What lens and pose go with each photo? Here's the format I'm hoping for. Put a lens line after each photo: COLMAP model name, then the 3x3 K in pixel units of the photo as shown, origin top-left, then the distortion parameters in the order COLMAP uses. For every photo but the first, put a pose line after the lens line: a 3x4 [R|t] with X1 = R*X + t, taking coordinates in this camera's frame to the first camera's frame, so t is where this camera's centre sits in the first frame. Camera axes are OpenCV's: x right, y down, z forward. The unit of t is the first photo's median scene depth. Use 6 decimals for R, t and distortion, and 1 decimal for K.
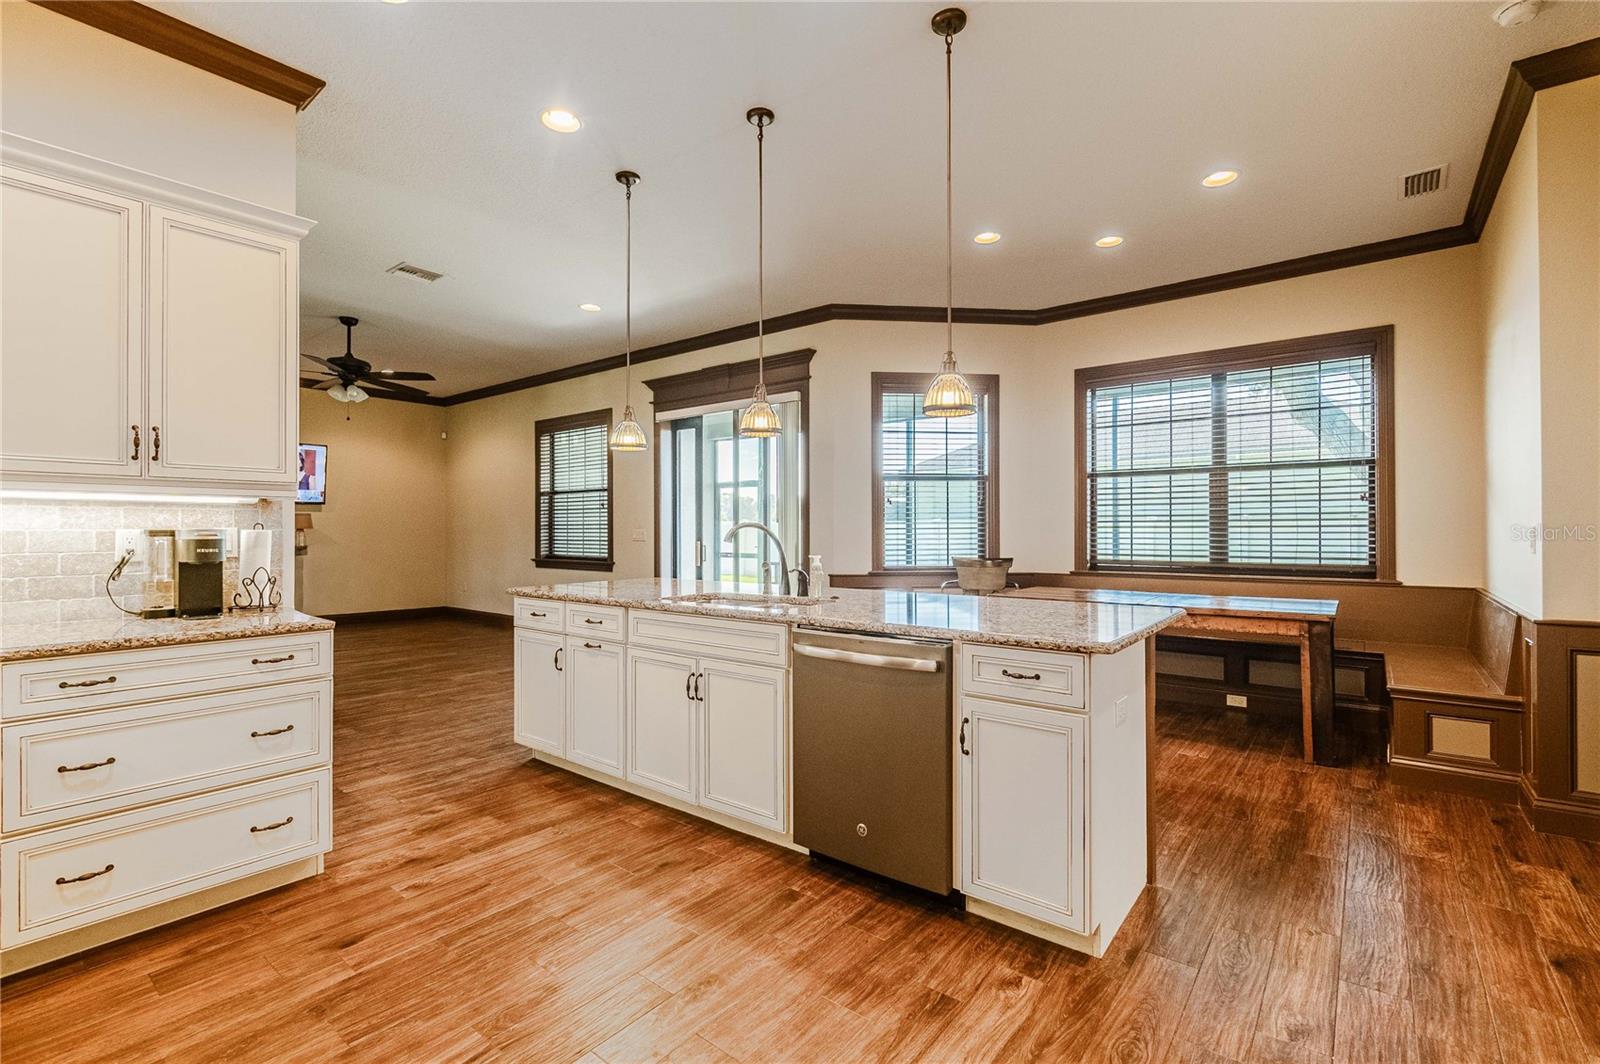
lens RADIAL K [[725.1, 0, 835.6], [0, 725.1, 528.5], [0, 0, 1]] dist [0.000918, -0.000261]
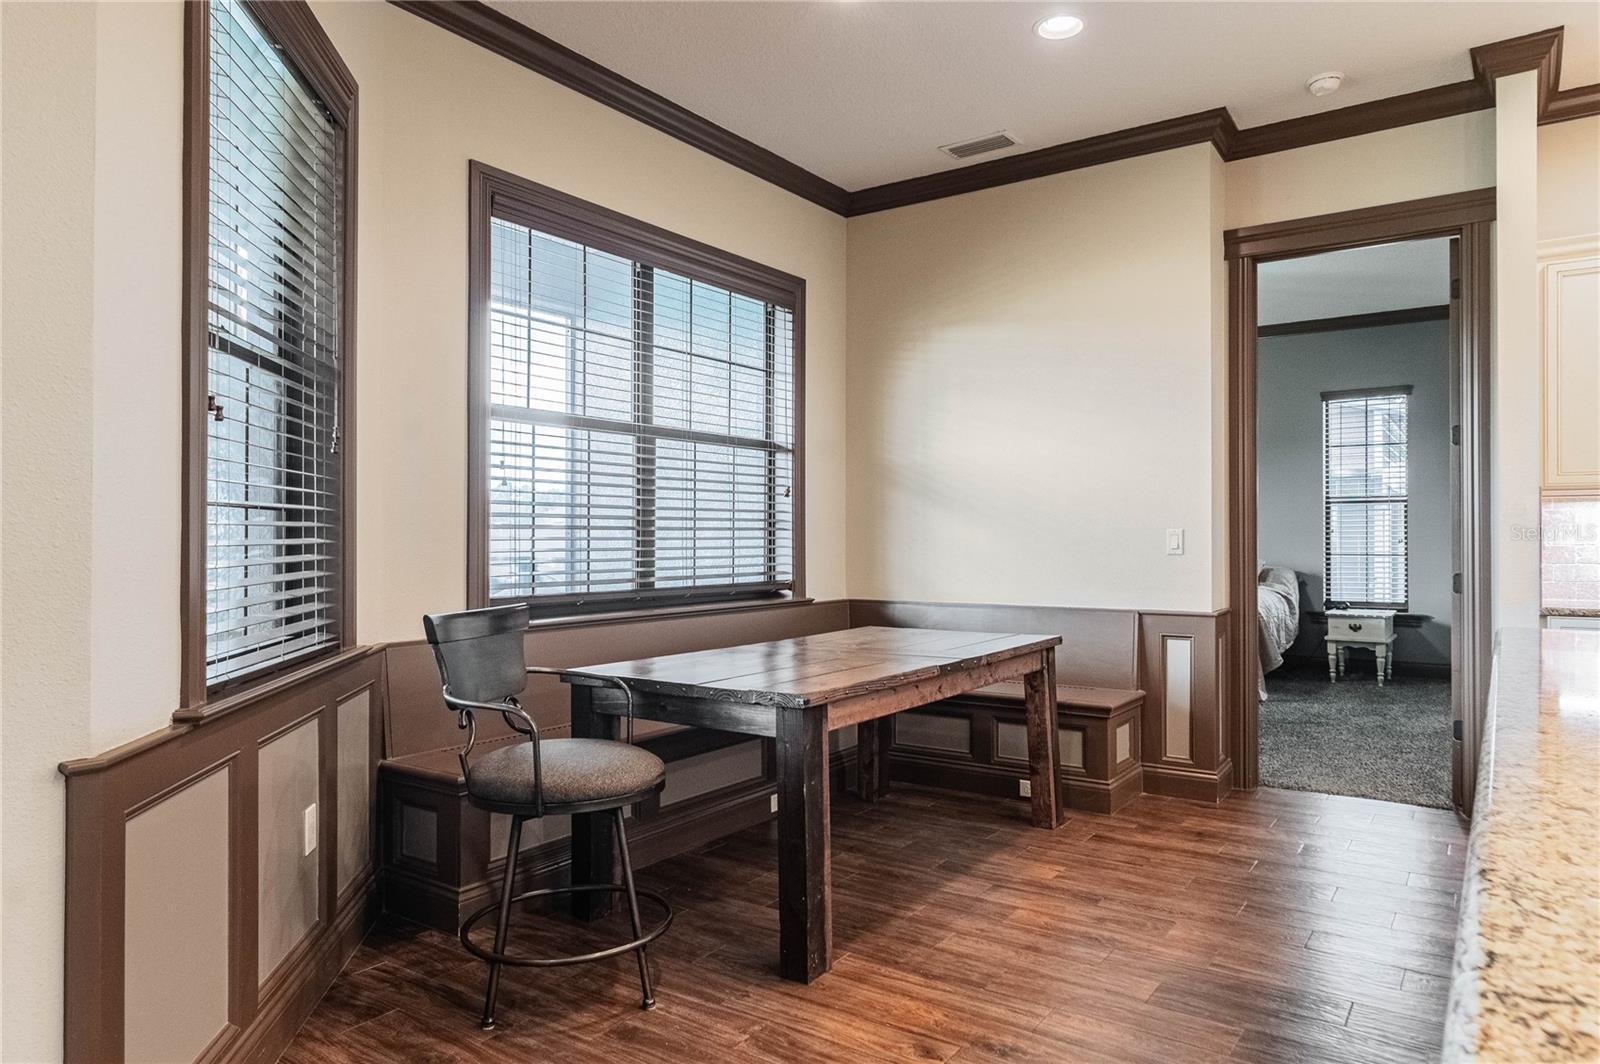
lens RADIAL K [[1007.1, 0, 803.4], [0, 1007.1, 529.9], [0, 0, 1]] dist [-0.005027, -0.000106]
pose [[-0.040057, 0.013434, 0.999107, -0.306503], [0.001416, 0.999909, -0.013388, 0.010275], [-0.999196, 0.000878, -0.040072, 0.937433]]
